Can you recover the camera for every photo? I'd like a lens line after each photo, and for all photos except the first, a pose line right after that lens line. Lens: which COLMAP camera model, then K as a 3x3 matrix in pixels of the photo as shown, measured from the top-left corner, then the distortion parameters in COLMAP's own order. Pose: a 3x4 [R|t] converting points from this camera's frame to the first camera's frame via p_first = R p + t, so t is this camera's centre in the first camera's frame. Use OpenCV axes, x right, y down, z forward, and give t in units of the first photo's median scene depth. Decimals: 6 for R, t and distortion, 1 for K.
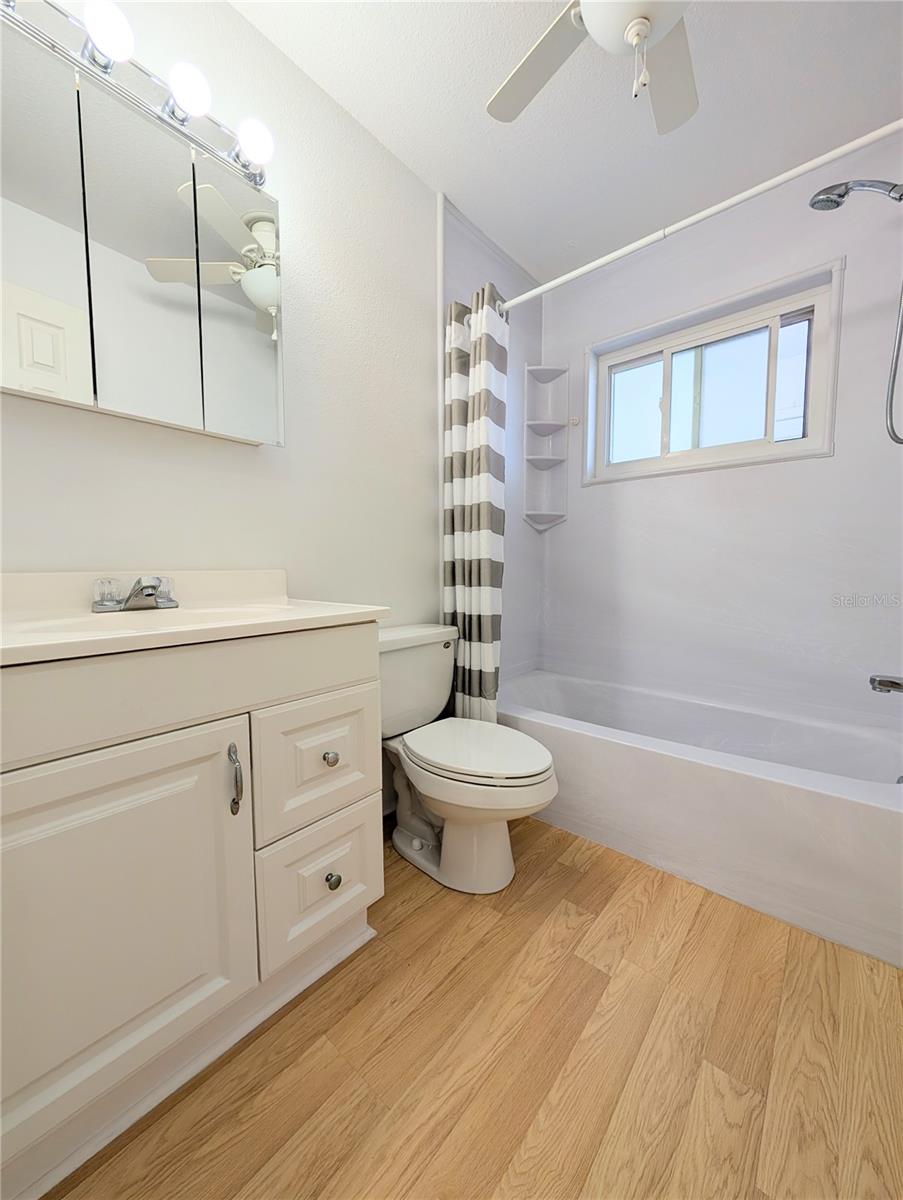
lens RADIAL K [[449.5, 0, 453.0], [0, 449.5, 598.3], [0, 0, 1]] dist [0.000628, 0.000177]
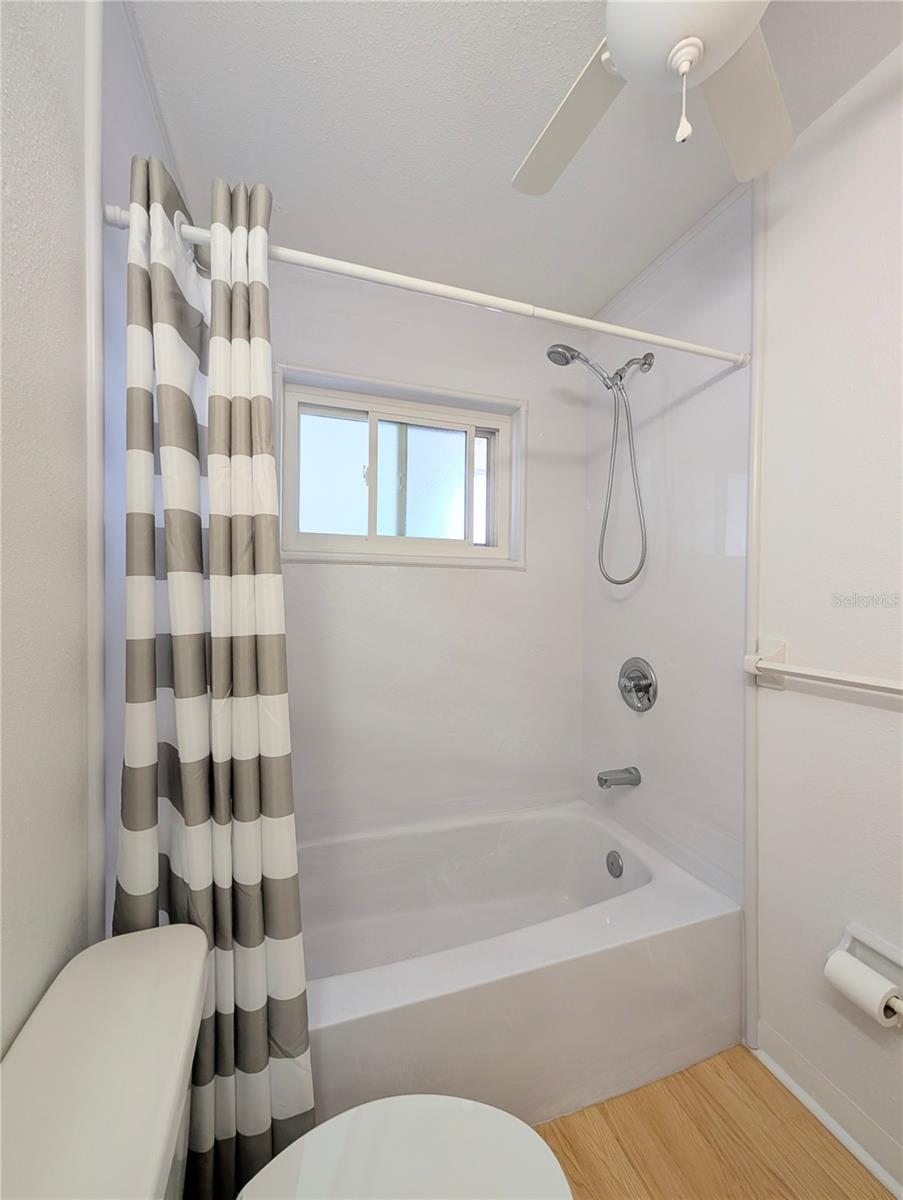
lens RADIAL K [[462.2, 0, 451.5], [0, 462.2, 600.0], [0, 0, 1]] dist [0.001305, -0.000106]
pose [[0.507111, -0.005747, 0.861862, -0.229339], [0.045460, 0.998764, -0.020088, -0.211983], [-0.860681, 0.049367, 0.506745, 0.535833]]
